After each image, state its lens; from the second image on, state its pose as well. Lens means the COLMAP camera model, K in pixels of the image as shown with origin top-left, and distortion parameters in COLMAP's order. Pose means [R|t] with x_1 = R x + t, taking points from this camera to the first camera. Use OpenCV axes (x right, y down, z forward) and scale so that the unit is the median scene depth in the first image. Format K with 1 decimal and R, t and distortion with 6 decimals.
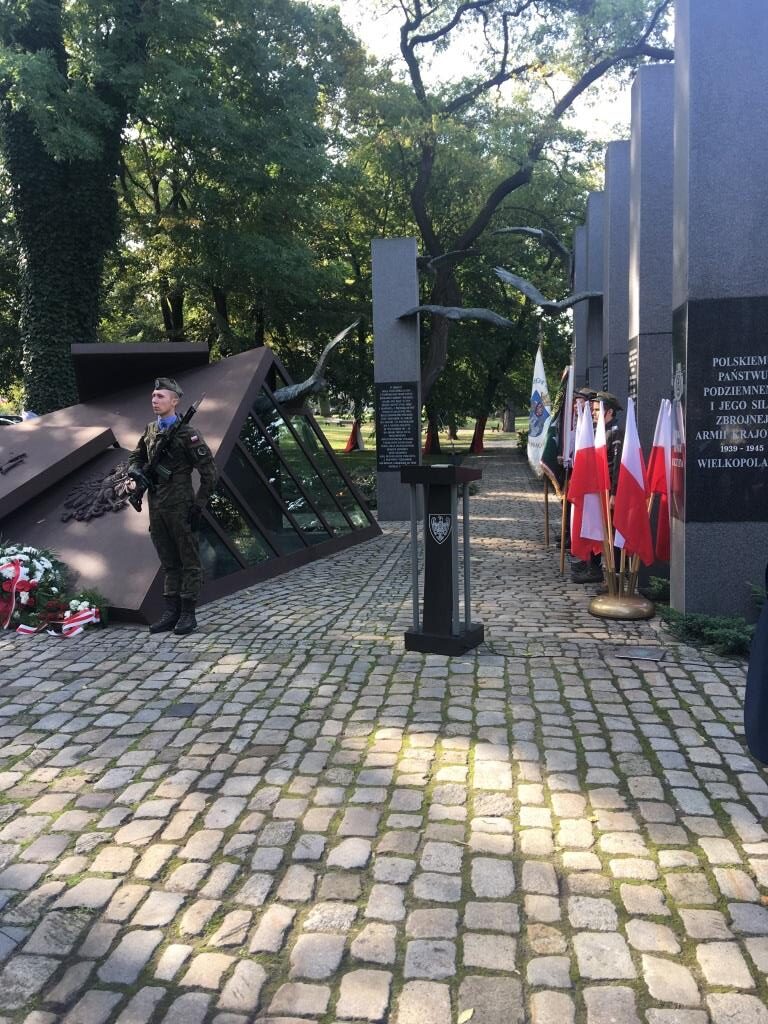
lens RADIAL K [[855.4, 0, 385.8], [0, 855.4, 508.6], [0, 0, 1]] dist [0.125043, -0.194723]
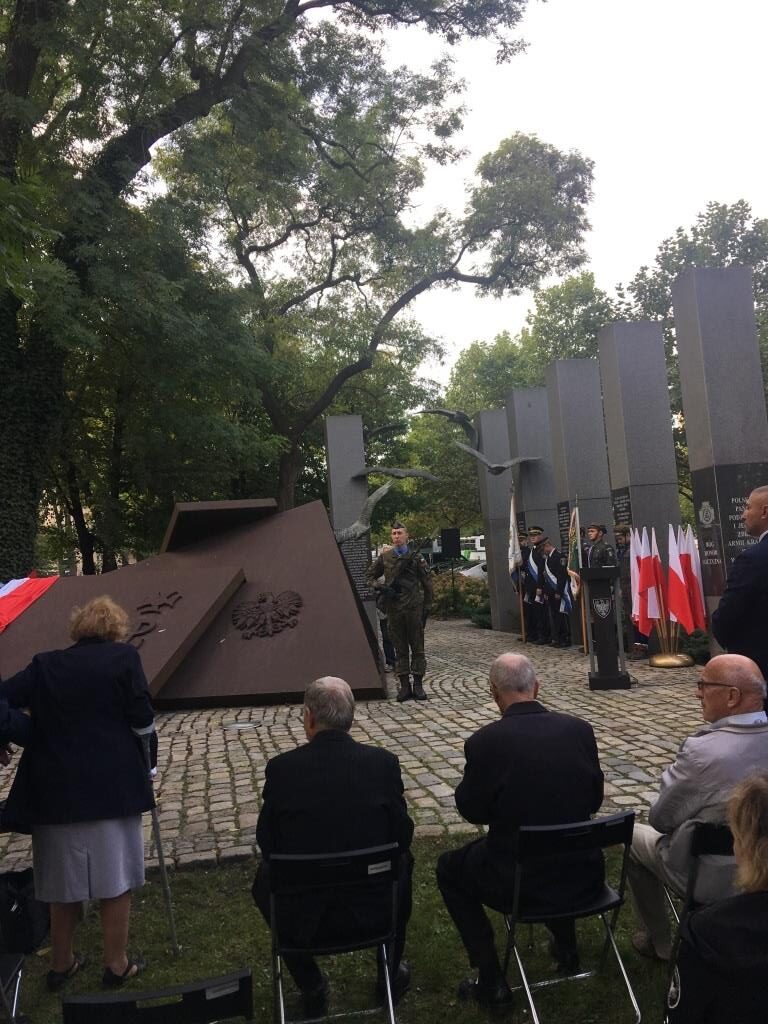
lens RADIAL K [[855.4, 0, 385.8], [0, 855.4, 508.6], [0, 0, 1]] dist [0.125043, -0.194723]
pose [[0.948629, -0.025719, 0.315344, -0.984642], [0.081894, 0.982684, -0.166211, 0.090684], [-0.305609, 0.183497, 0.934308, -0.464374]]
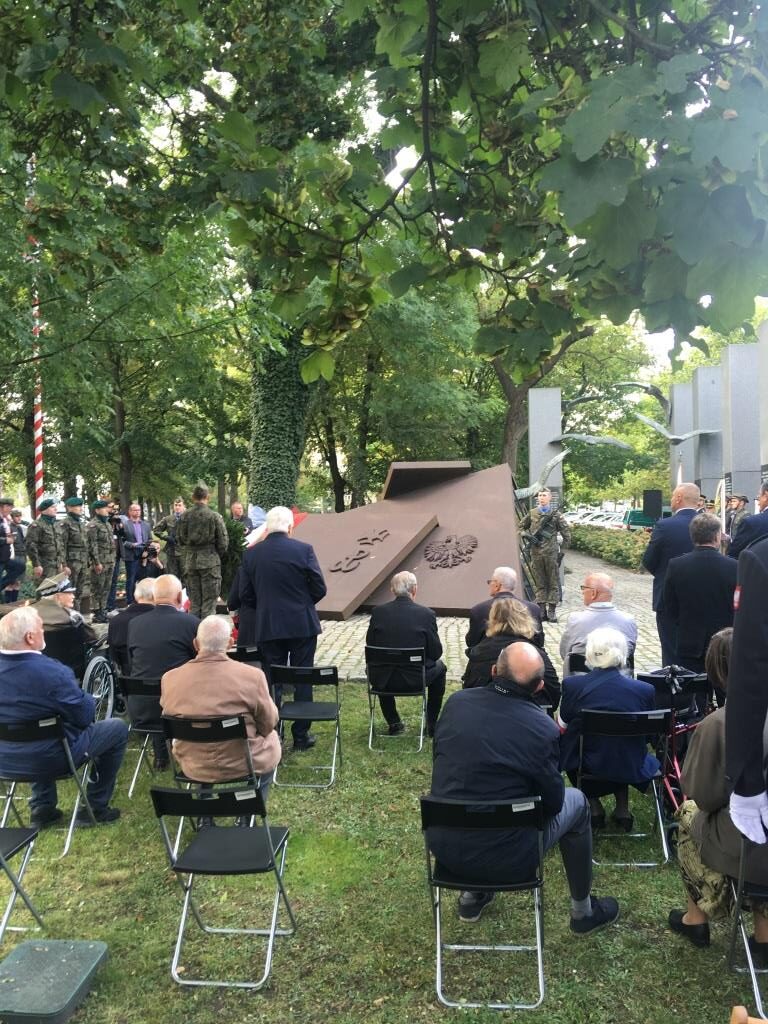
lens RADIAL K [[855.4, 0, 385.8], [0, 855.4, 508.6], [0, 0, 1]] dist [0.125043, -0.194723]
pose [[0.999483, 0.011008, 0.030217, -0.884934], [-0.007374, 0.993004, -0.117846, 0.169122], [-0.031303, 0.117563, 0.992572, -1.182524]]
